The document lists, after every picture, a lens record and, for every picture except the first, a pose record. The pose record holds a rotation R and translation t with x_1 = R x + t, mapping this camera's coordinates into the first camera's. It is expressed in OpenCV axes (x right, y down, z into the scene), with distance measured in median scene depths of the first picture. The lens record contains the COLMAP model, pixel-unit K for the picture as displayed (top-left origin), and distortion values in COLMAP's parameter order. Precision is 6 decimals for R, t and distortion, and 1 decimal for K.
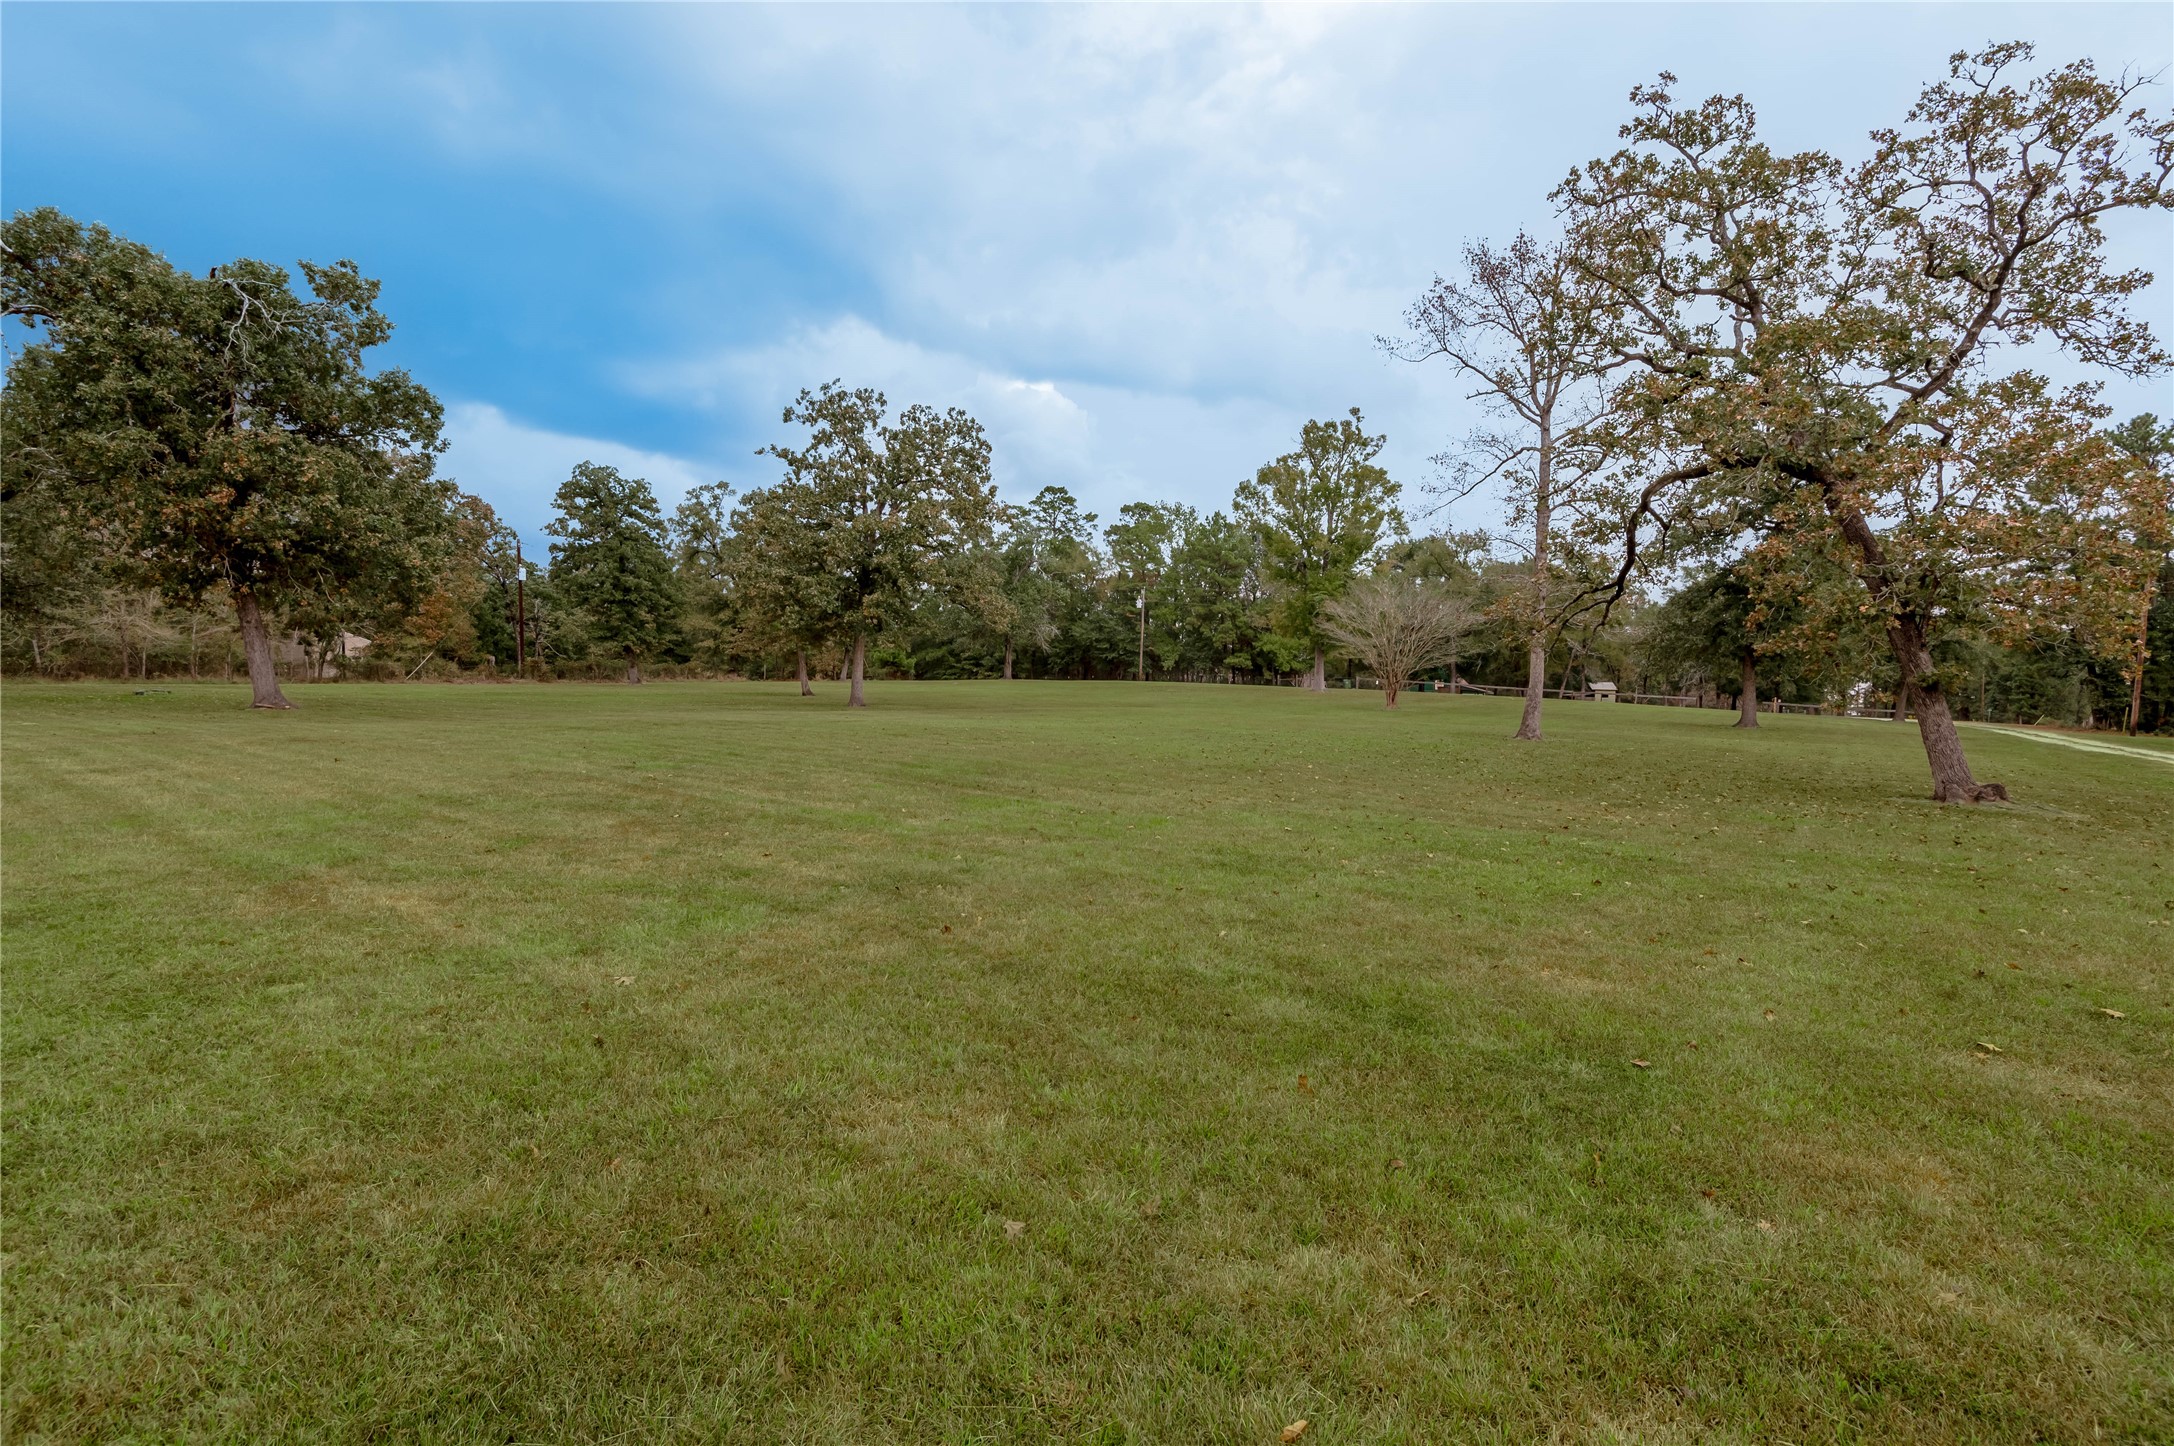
lens RADIAL K [[1009.5, 0, 1039.8], [0, 1009.5, 693.2], [0, 0, 1]] dist [0.022306, -0.014174]
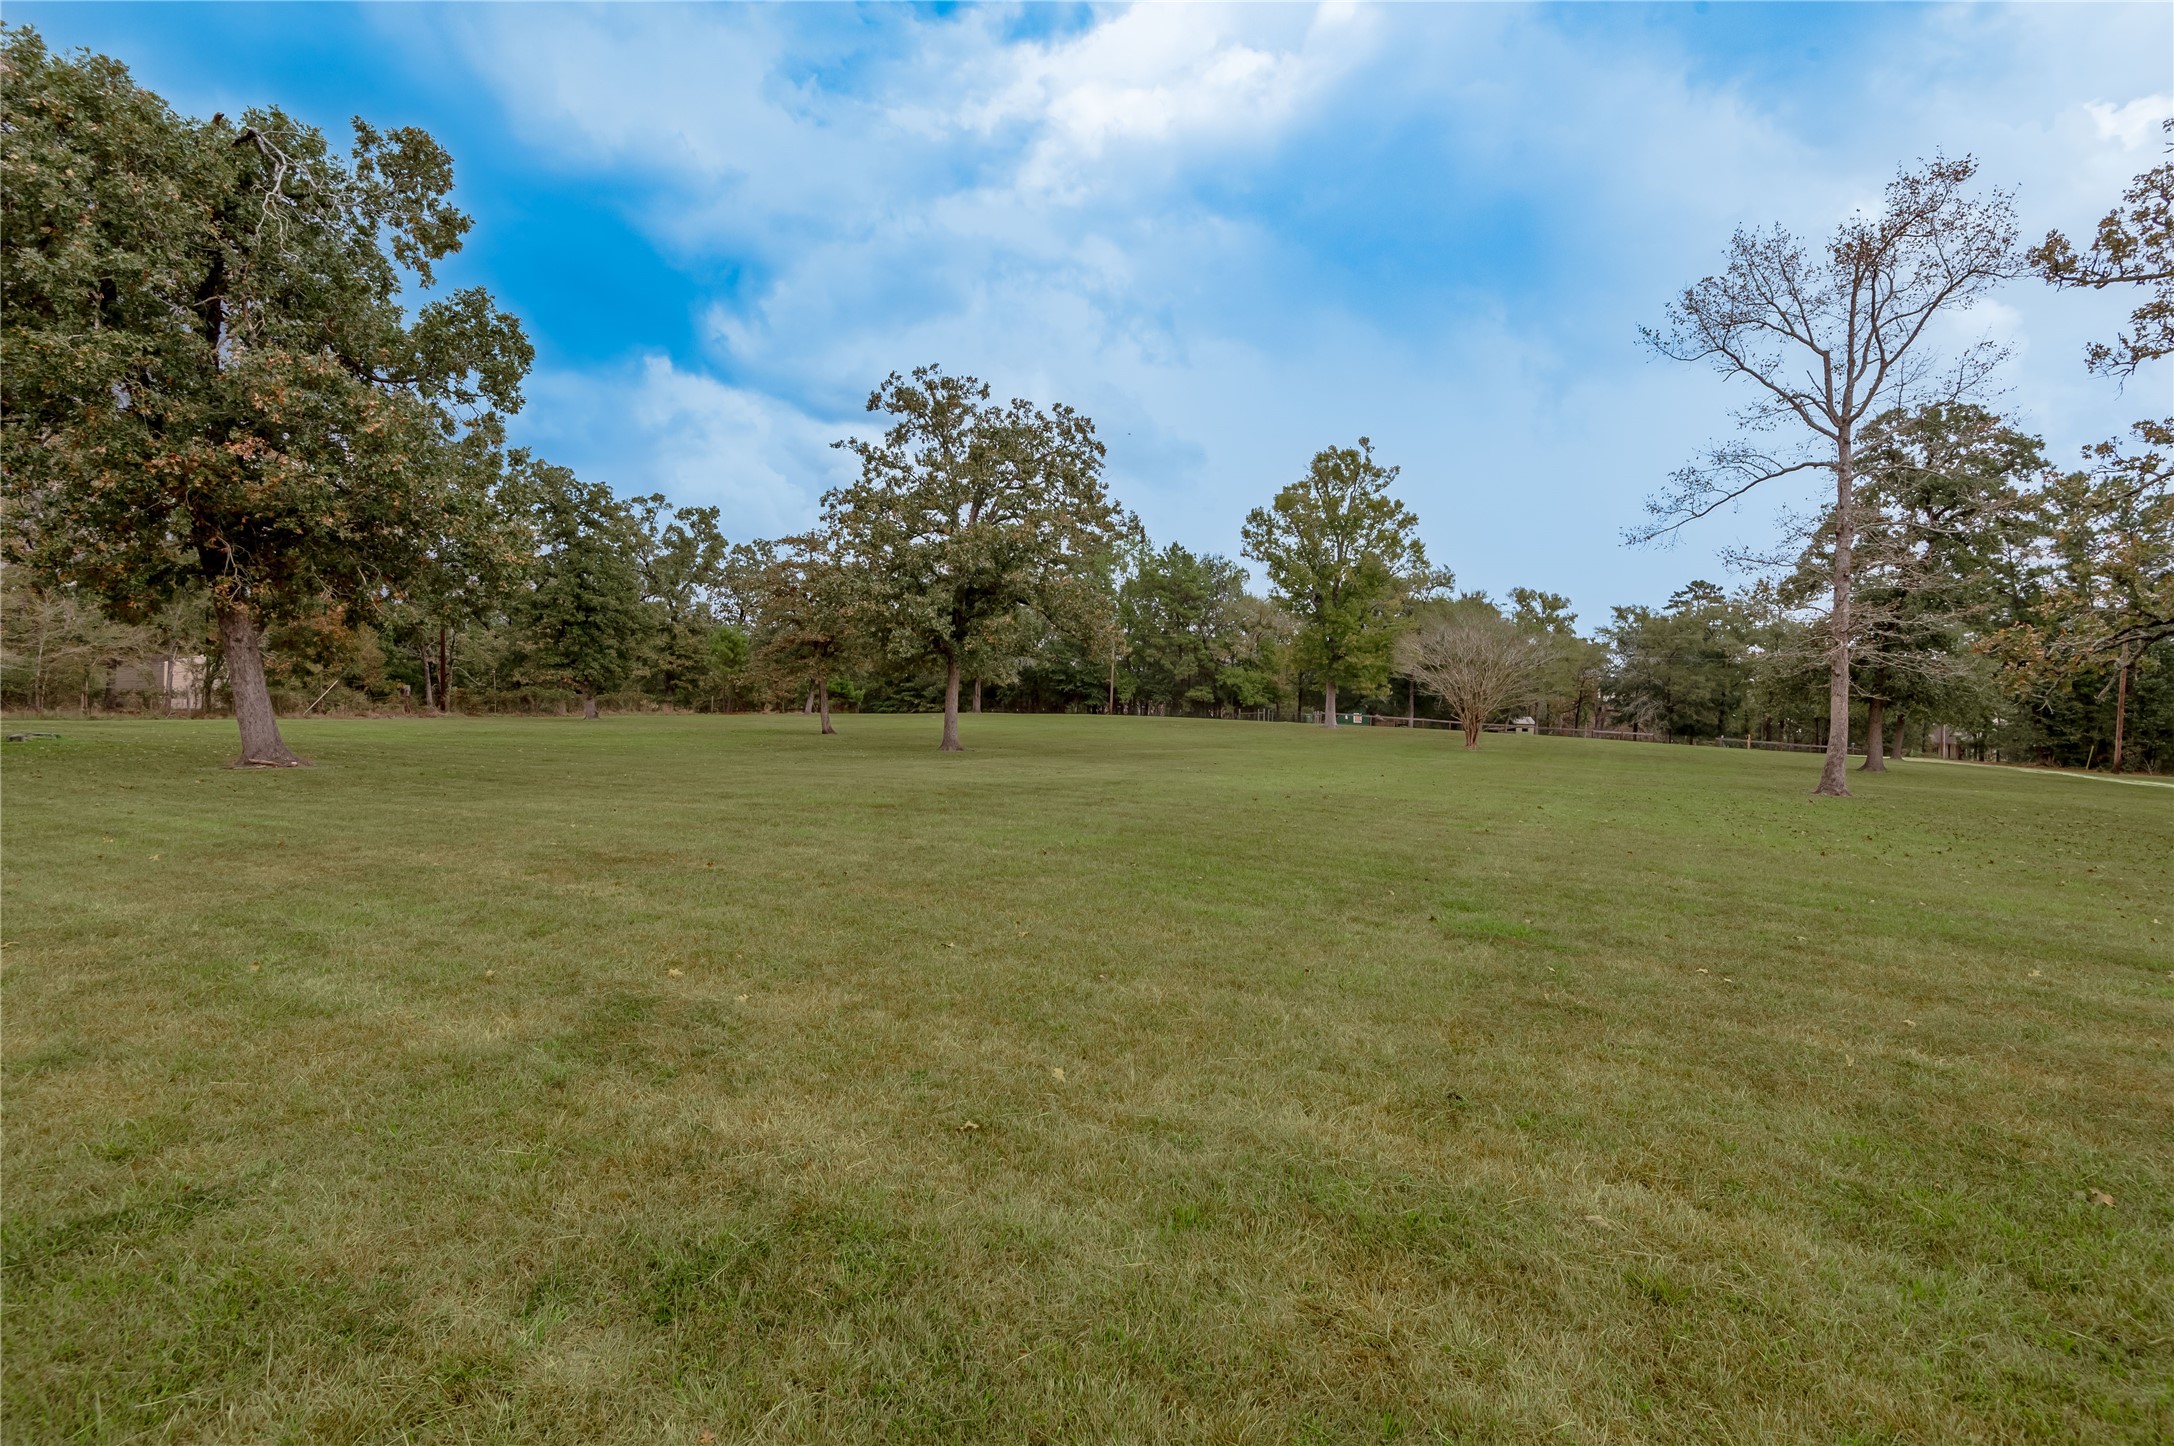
lens RADIAL K [[1009.5, 0, 1075.9], [0, 1009.5, 695.6], [0, 0, 1]] dist [0.022306, -0.014174]
pose [[0.989623, 0.005215, 0.143591, -0.105697], [-0.001165, 0.999599, -0.028278, -0.004662], [-0.143681, 0.027817, 0.989233, 0.081095]]
